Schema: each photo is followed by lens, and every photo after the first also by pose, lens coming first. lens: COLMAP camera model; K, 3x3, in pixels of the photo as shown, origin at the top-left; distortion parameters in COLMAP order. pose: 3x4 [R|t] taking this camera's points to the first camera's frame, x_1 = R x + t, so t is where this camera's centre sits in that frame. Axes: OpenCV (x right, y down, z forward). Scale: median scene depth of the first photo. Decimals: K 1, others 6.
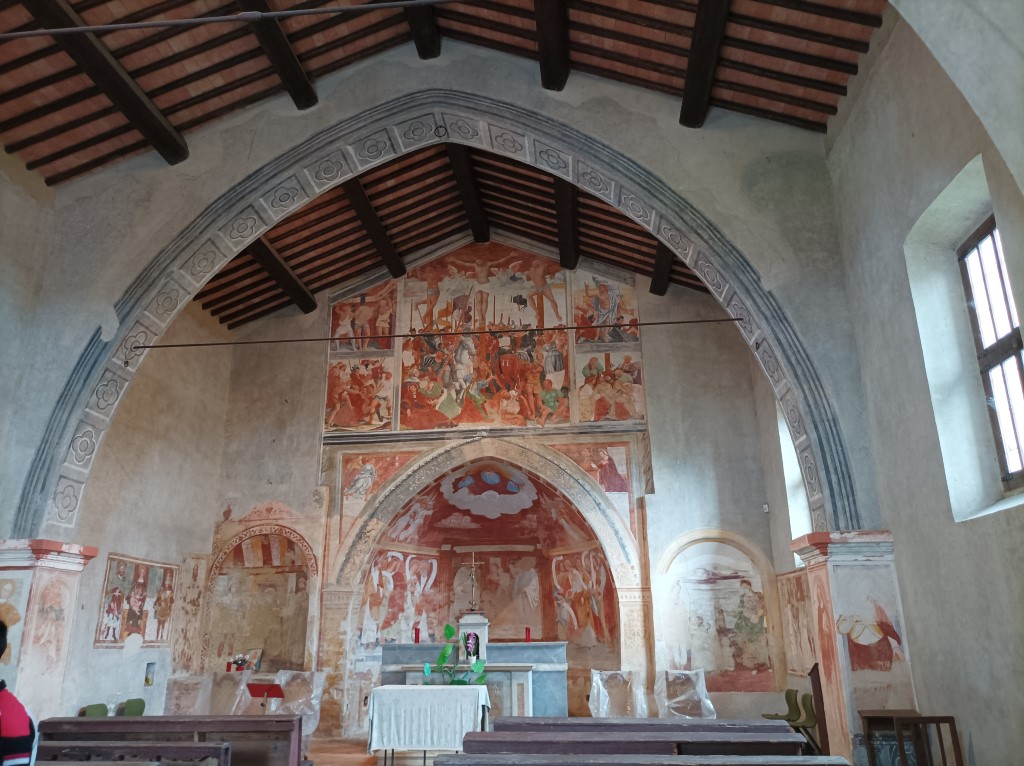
lens RADIAL K [[763.1, 0, 513.6], [0, 763.1, 381.3], [0, 0, 1]] dist [0.026102, -0.013355]
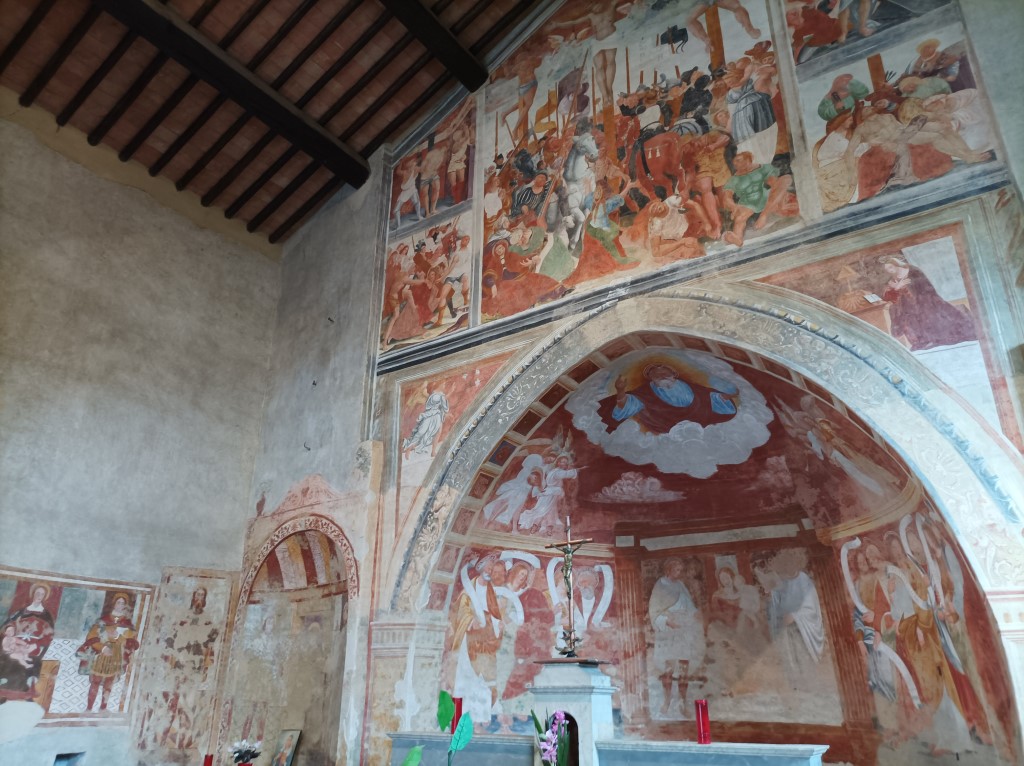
lens RADIAL K [[763.1, 0, 513.0], [0, 763.1, 383.6], [0, 0, 1]] dist [0.026102, -0.013355]
pose [[0.878099, -0.168676, -0.447762, 0.105922], [0.136567, 0.985228, -0.103324, 0.162276], [0.458575, 0.029579, 0.888163, 0.515857]]
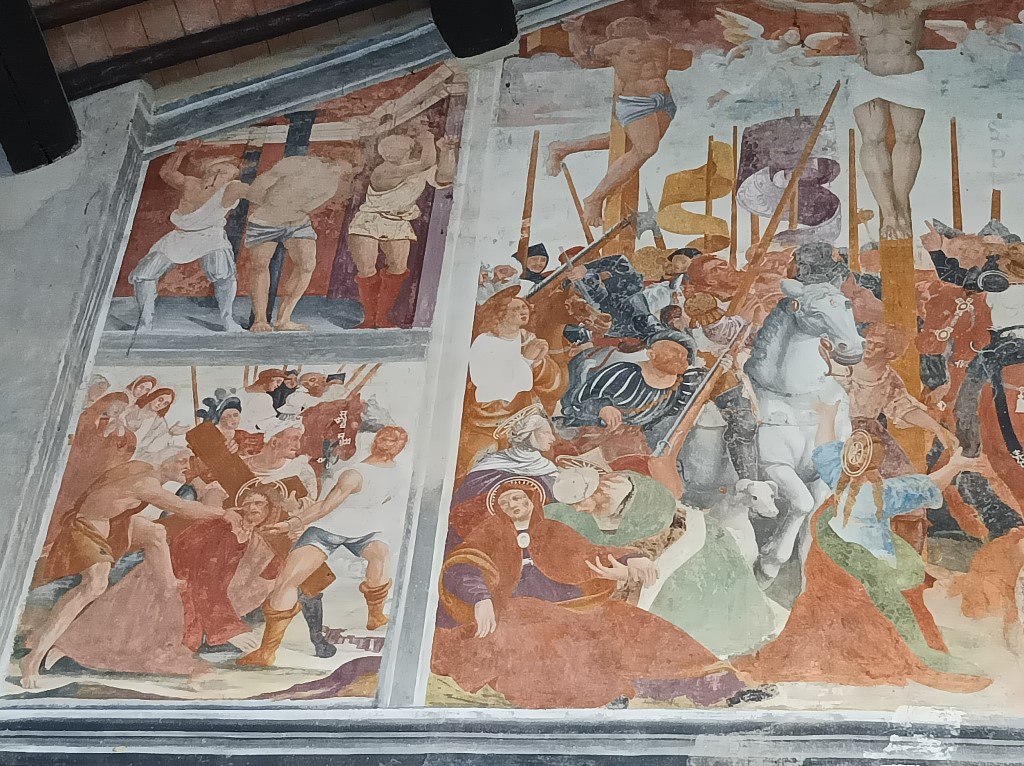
lens RADIAL K [[2038.5, 0, 512.2], [0, 2038.5, 381.0], [0, 0, 1]] dist [0.085265, 0.000000]
pose [[0.995145, 0.063594, -0.075120, -0.097545], [-0.086206, 0.931479, -0.353435, 0.154408], [0.047496, 0.358195, 0.932438, 0.531524]]
